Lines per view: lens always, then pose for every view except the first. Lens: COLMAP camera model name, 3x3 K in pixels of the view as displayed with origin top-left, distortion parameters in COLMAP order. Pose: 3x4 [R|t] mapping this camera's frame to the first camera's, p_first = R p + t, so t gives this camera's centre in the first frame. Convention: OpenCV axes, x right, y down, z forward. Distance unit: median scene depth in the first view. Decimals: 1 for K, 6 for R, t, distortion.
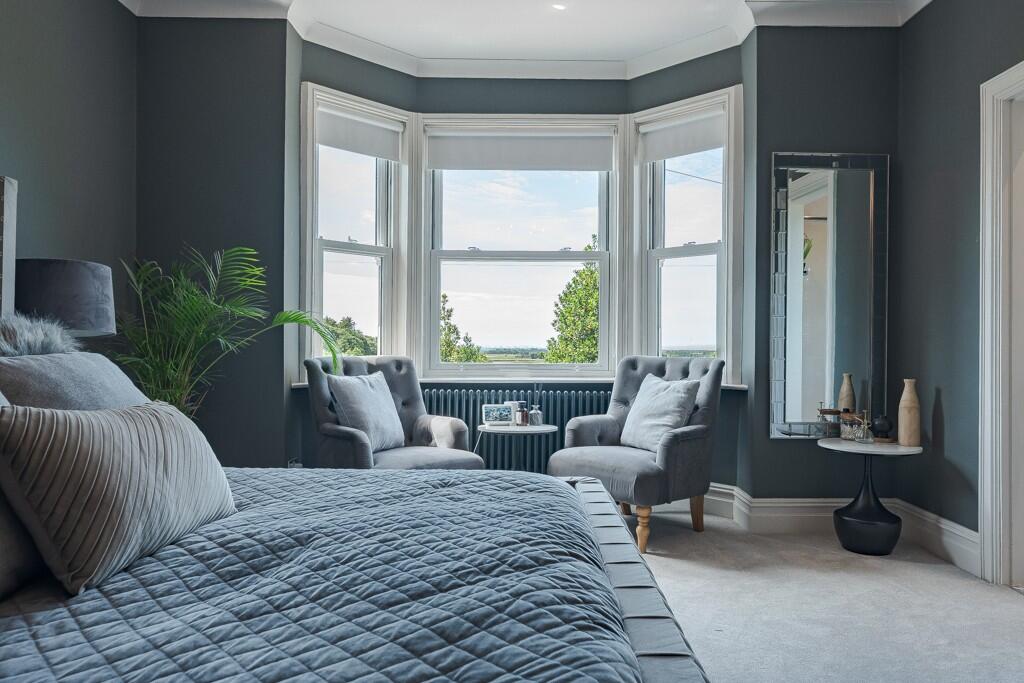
lens RADIAL K [[688.6, 0, 515.6], [0, 688.6, 342.6], [0, 0, 1]] dist [-0.001696, 0.001159]
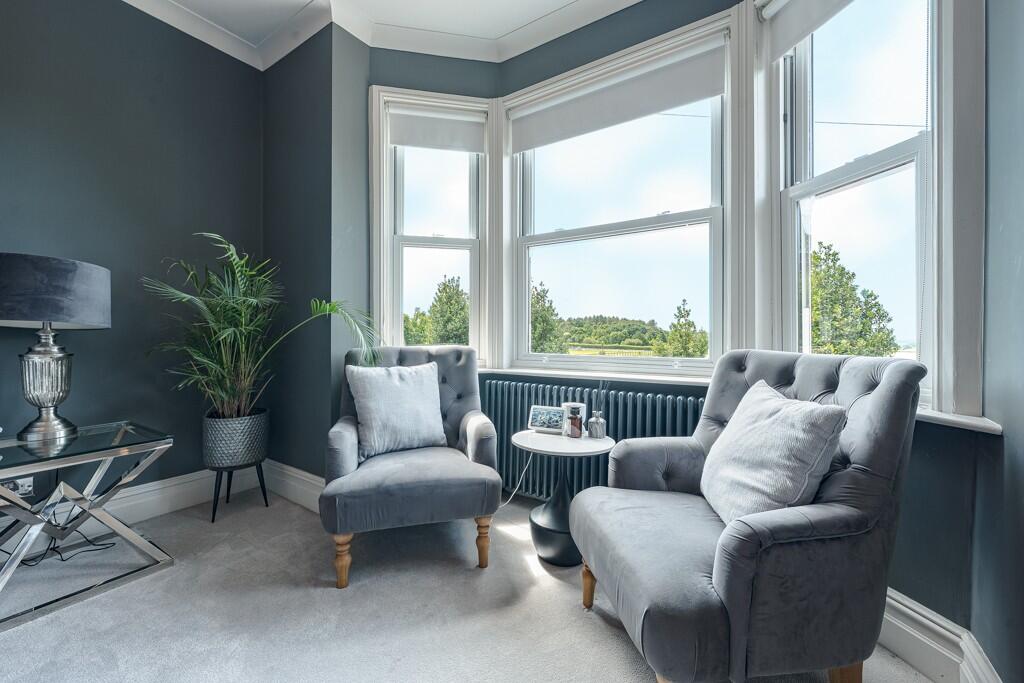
lens RADIAL K [[396.2, 0, 523.1], [0, 396.2, 332.3], [0, 0, 1]] dist [-0.008167, -0.000248]
pose [[0.836527, -0.008309, -0.547863, 0.209766], [0.004388, 0.999955, -0.008466, 0.005575], [0.547908, 0.004678, 0.836525, 0.597872]]
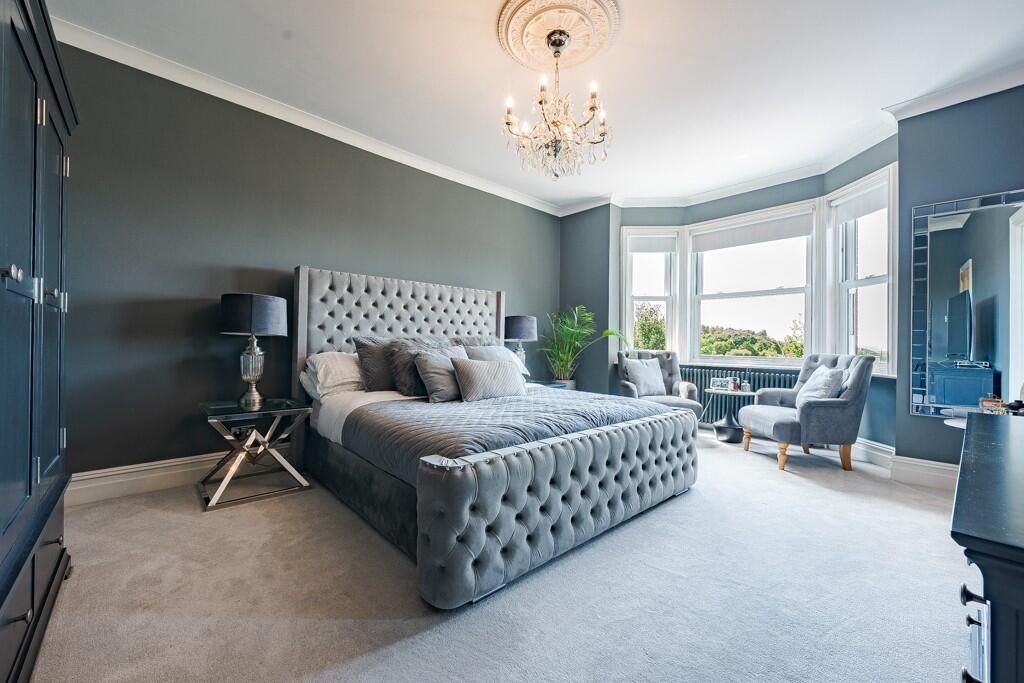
lens RADIAL K [[396.2, 0, 504.8], [0, 396.2, 339.8], [0, 0, 1]] dist [-0.008167, -0.000248]
pose [[0.665351, -0.004562, -0.746517, 0.379860], [-0.005410, 0.999926, -0.010933, 0.002905], [0.746511, 0.011313, 0.665276, -0.123348]]
